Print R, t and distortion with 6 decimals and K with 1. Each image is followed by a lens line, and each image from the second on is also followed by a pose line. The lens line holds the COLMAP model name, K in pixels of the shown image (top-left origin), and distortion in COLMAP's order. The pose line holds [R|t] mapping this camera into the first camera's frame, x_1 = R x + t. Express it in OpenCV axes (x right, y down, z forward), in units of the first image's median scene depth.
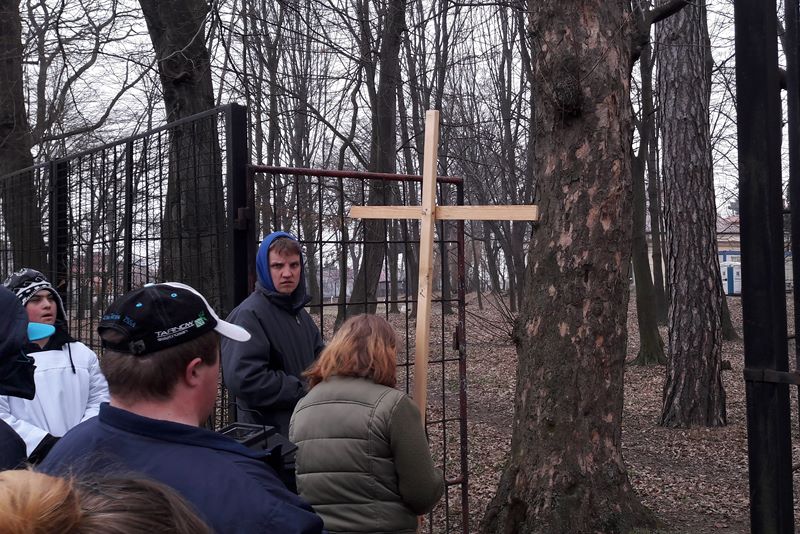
lens RADIAL K [[644.7, 0, 399.8], [0, 644.7, 268.0], [0, 0, 1]] dist [0.012287, 0.002526]
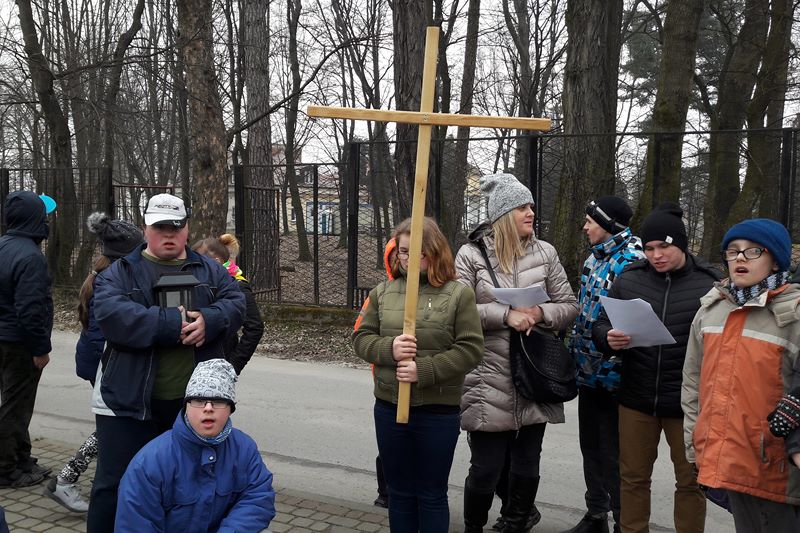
lens RADIAL K [[644.7, 0, 400.0], [0, 644.7, 267.0], [0, 0, 1]] dist [0.012287, 0.002526]
pose [[0.852458, -0.018310, 0.522475, -0.547056], [-0.027644, 0.996410, 0.080023, -0.029507], [-0.522064, -0.082660, 0.848891, -2.056864]]
